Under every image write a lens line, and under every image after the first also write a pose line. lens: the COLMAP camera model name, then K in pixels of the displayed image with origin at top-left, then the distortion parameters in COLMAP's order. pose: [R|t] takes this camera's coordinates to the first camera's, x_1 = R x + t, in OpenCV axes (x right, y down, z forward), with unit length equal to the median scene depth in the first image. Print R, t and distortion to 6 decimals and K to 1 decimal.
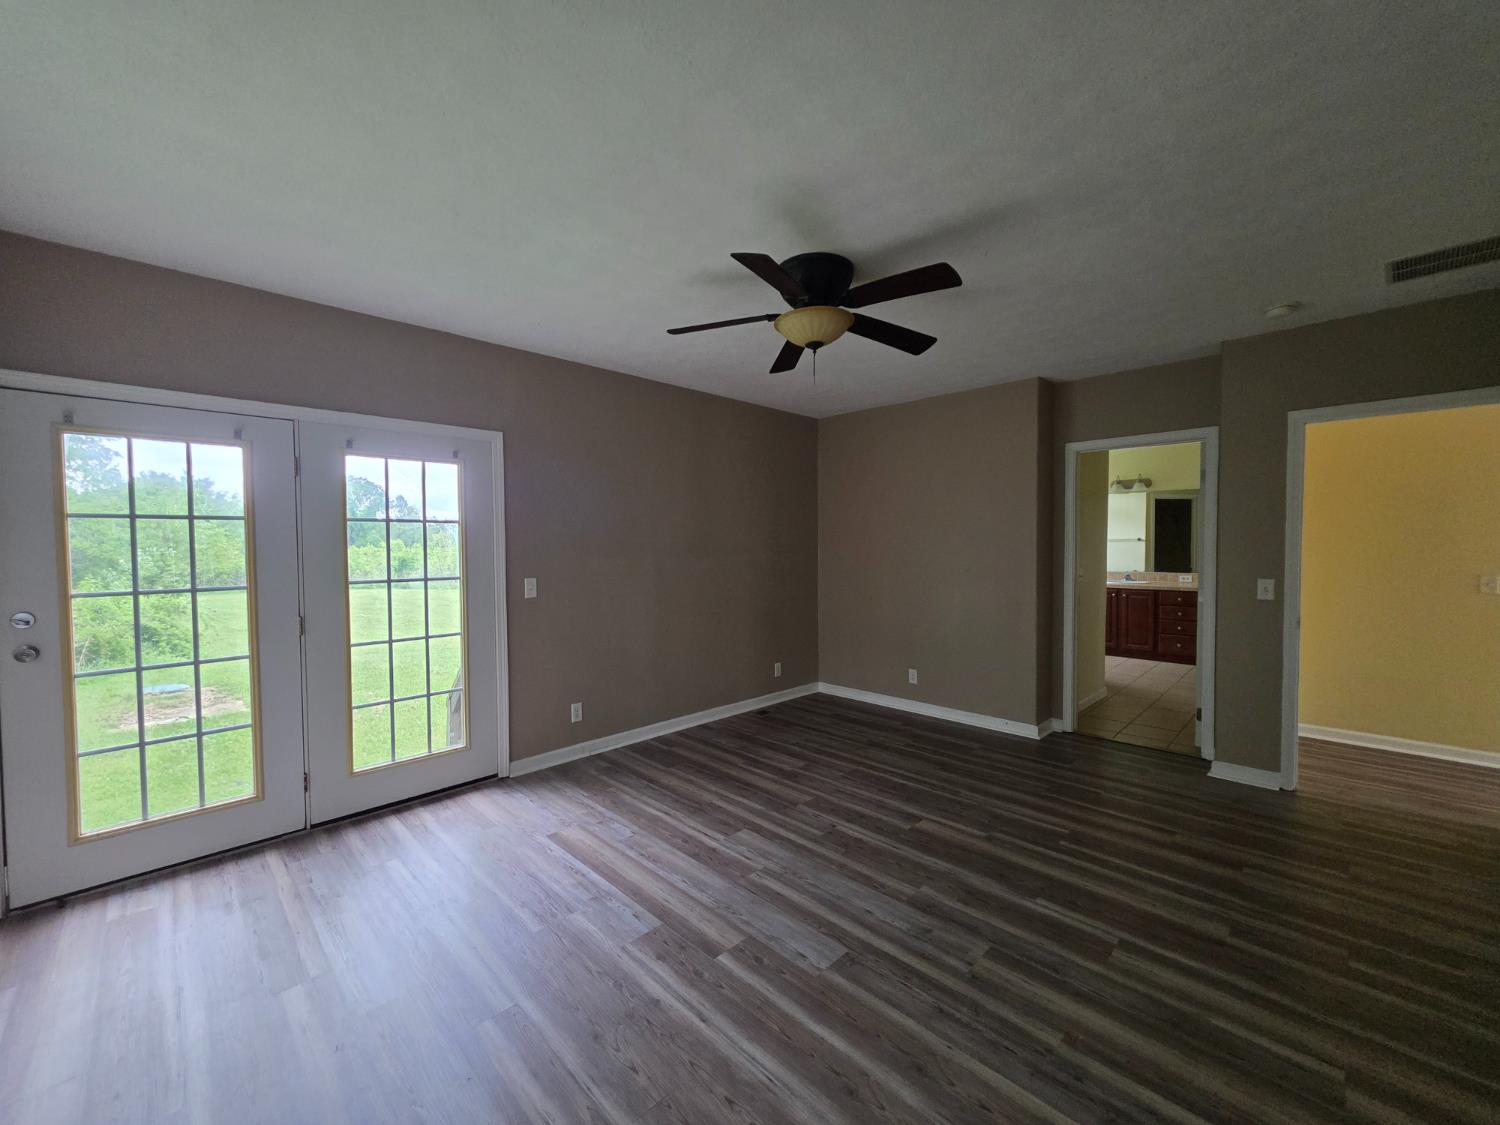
lens RADIAL K [[603.6, 0, 755.4], [0, 603.6, 556.2], [0, 0, 1]] dist [0.003899, -0.000025]
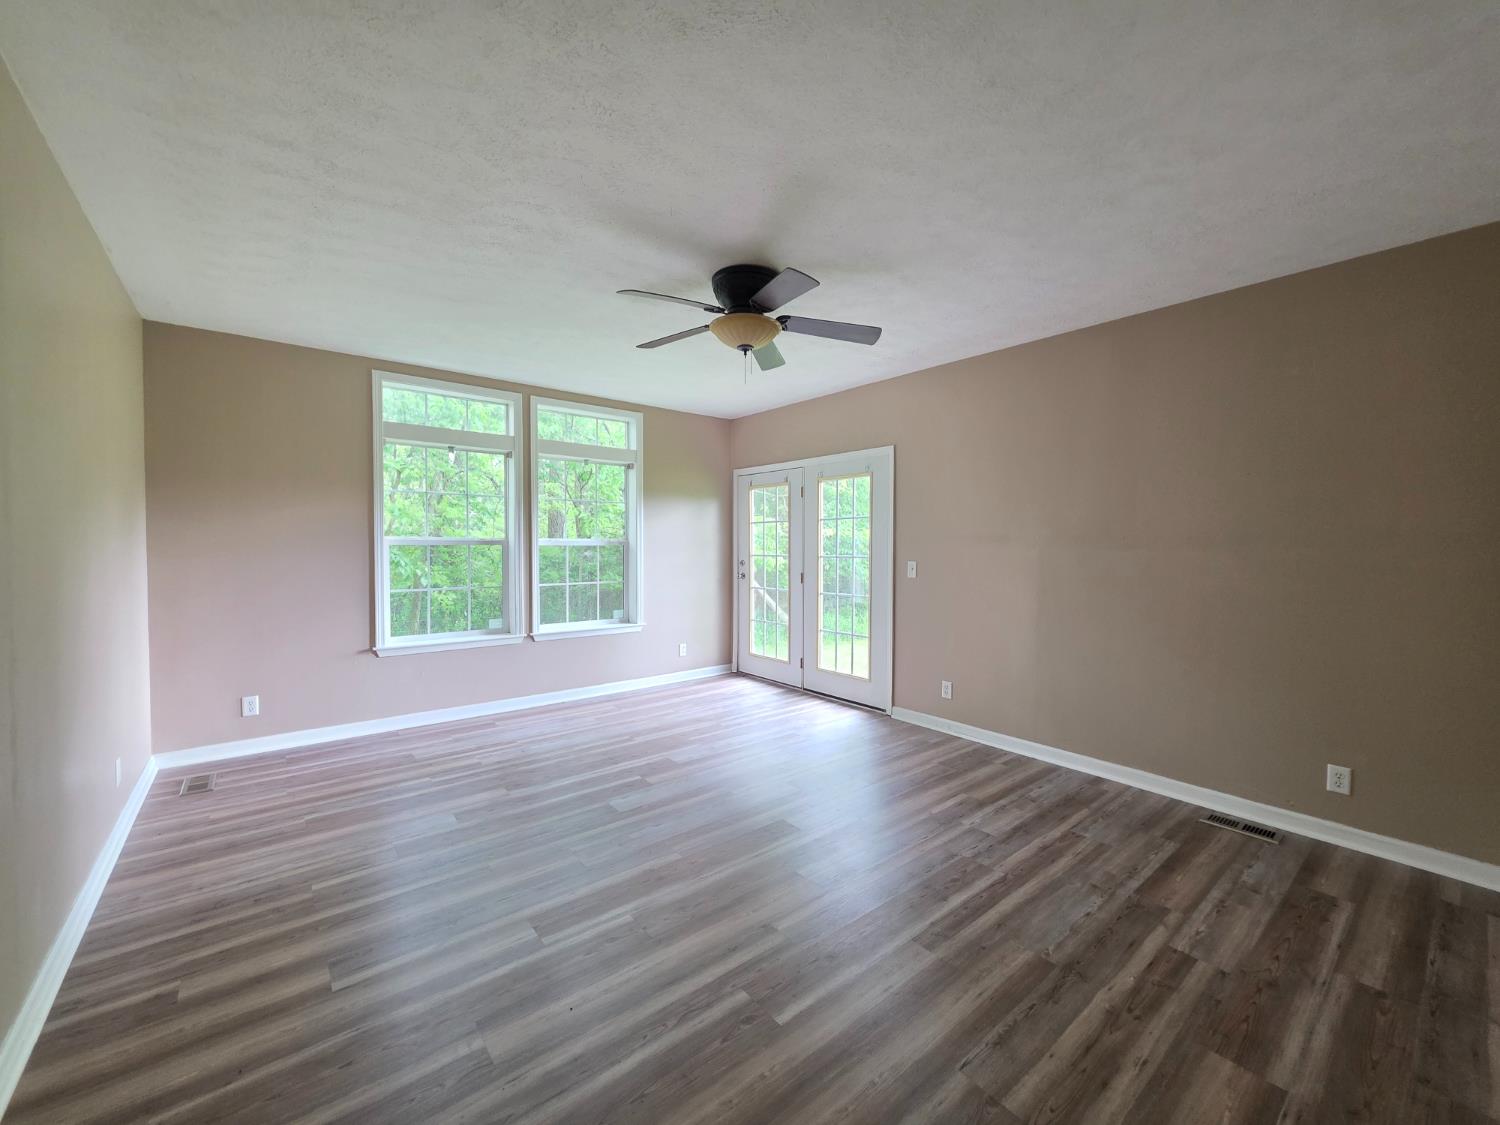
lens RADIAL K [[603.6, 0, 744.2], [0, 603.6, 558.1], [0, 0, 1]] dist [0.003899, -0.000025]
pose [[-0.121479, 0.030305, -0.992131, 0.893000], [-0.022001, 0.999206, 0.033215, -0.003048], [0.992350, 0.025863, -0.120716, 0.850535]]
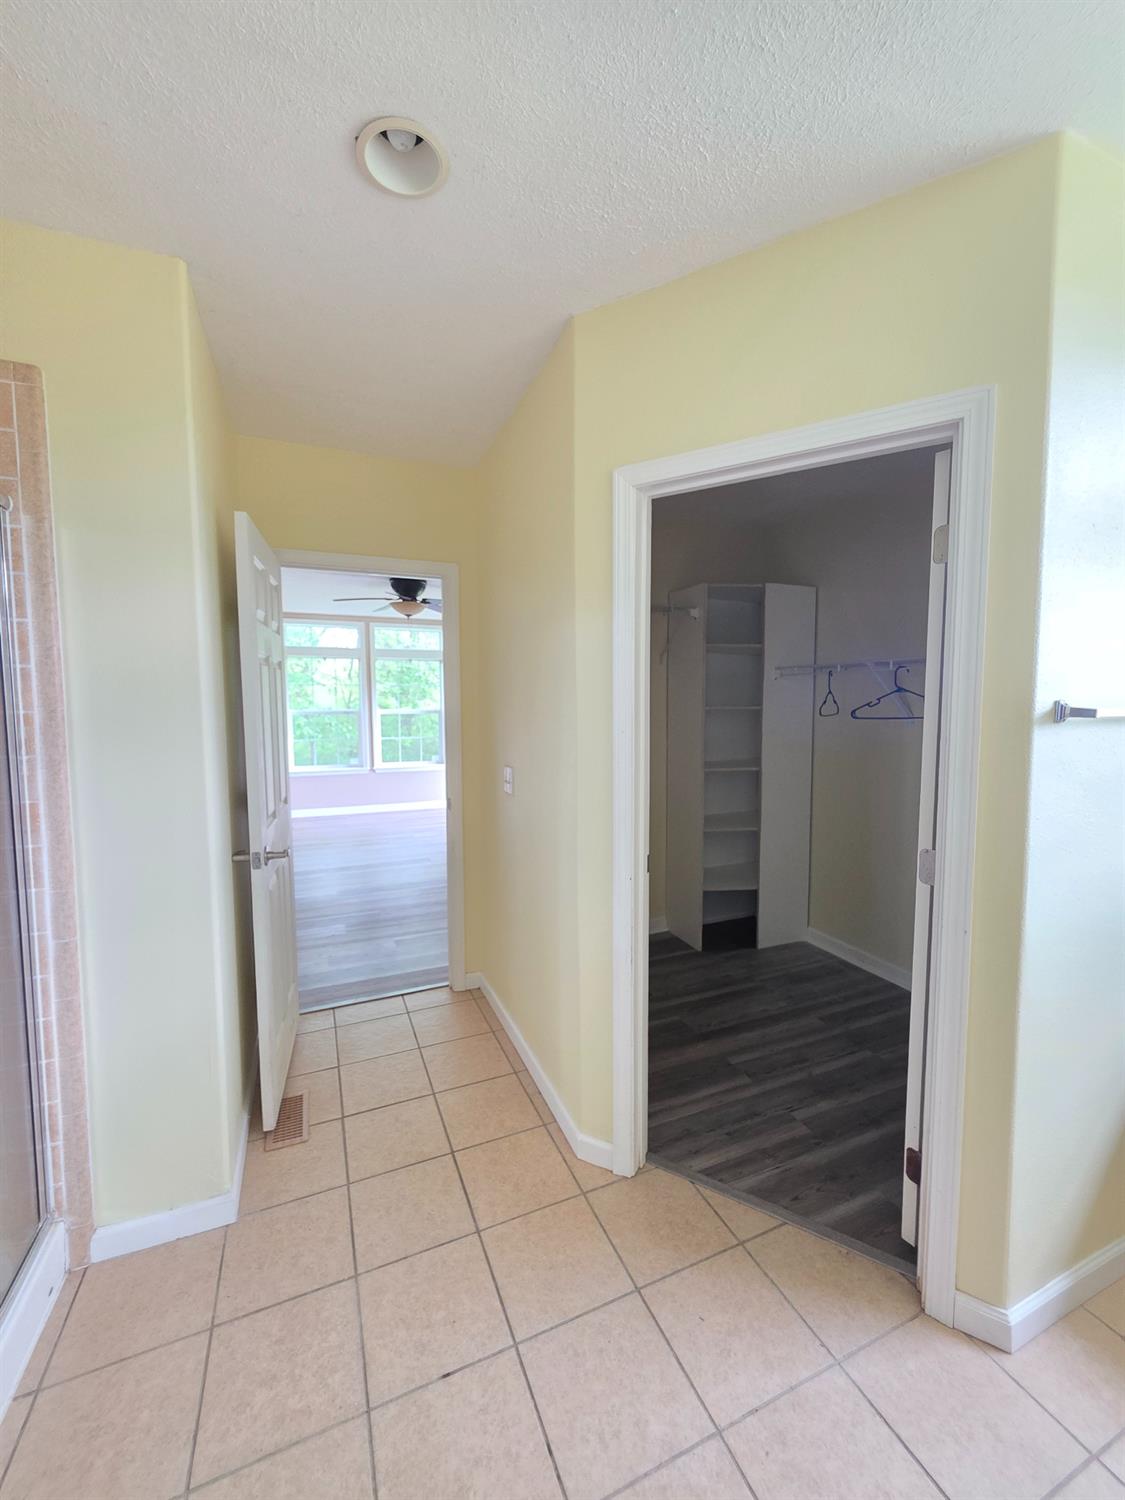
lens RADIAL K [[603.6, 0, 563.4], [0, 603.6, 749.5], [0, 0, 1]] dist [0.003899, -0.000025]
pose [[-0.396808, 0.081881, -0.914242, 1.378587], [-0.014702, 0.995319, 0.095524, -0.071021], [0.917784, 0.051346, -0.393747, 1.755299]]
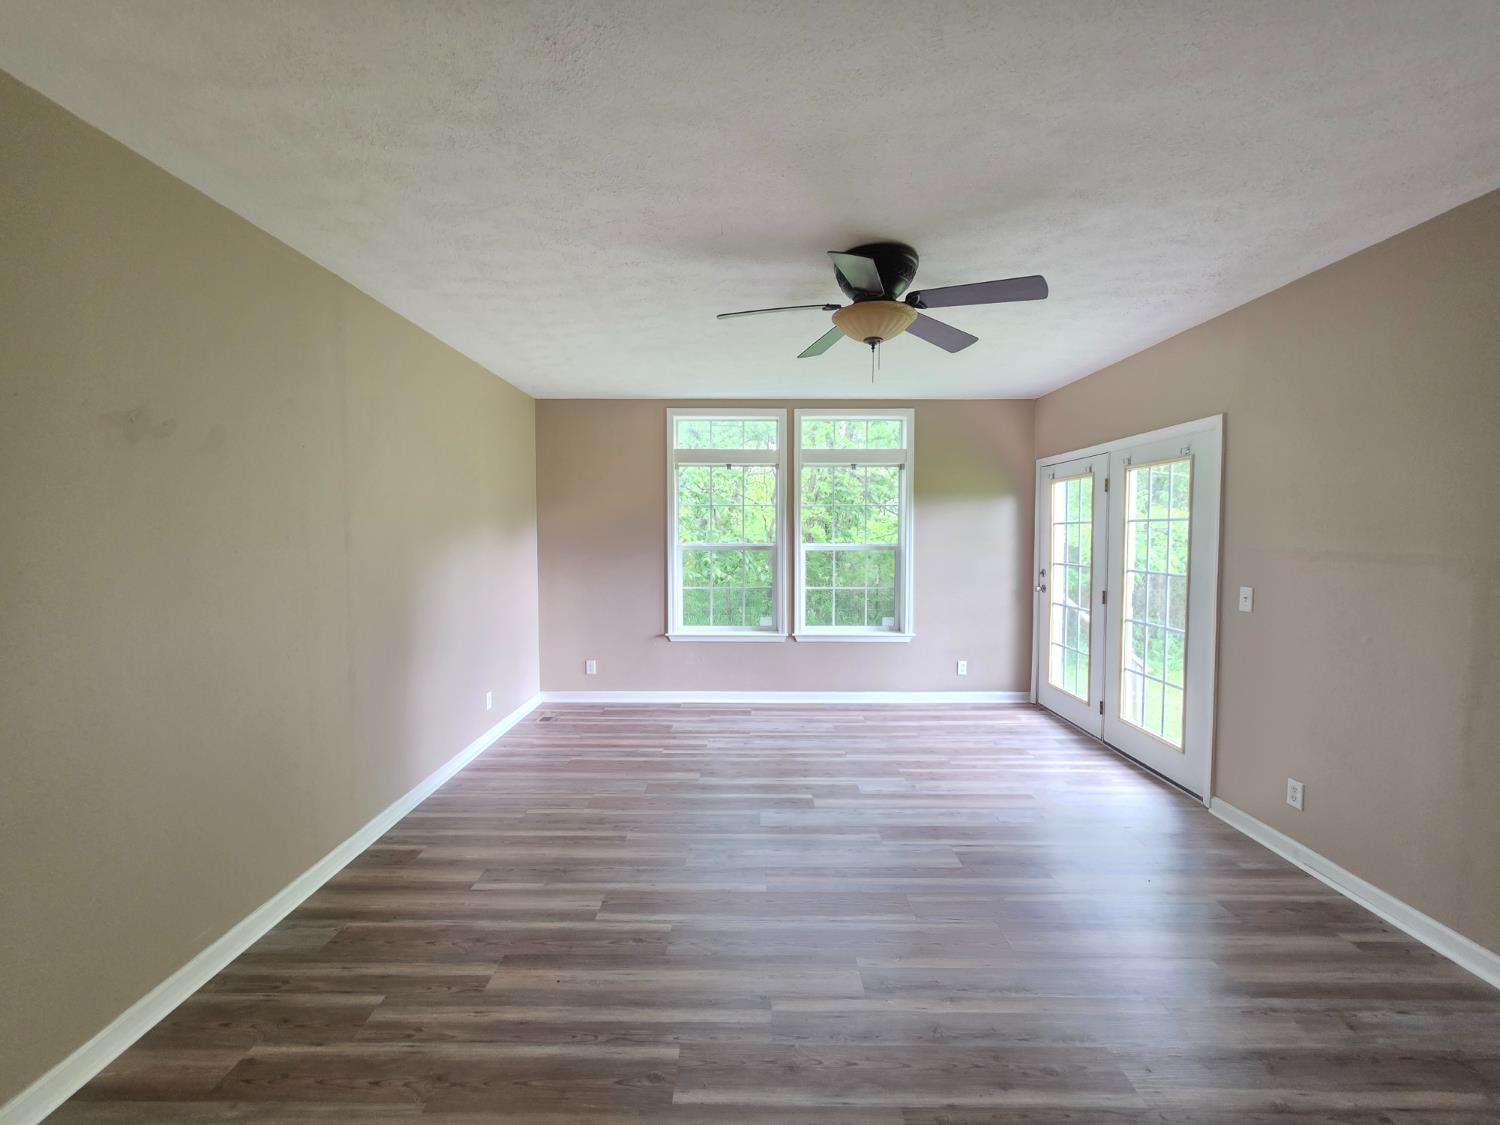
lens RADIAL K [[603.6, 0, 737.8], [0, 603.6, 558.6], [0, 0, 1]] dist [0.003899, -0.000025]
pose [[-0.725061, 0.037812, -0.687646, 0.686368], [-0.007962, 0.997965, 0.063271, -0.048410], [0.688639, 0.051350, -0.723284, 1.163261]]
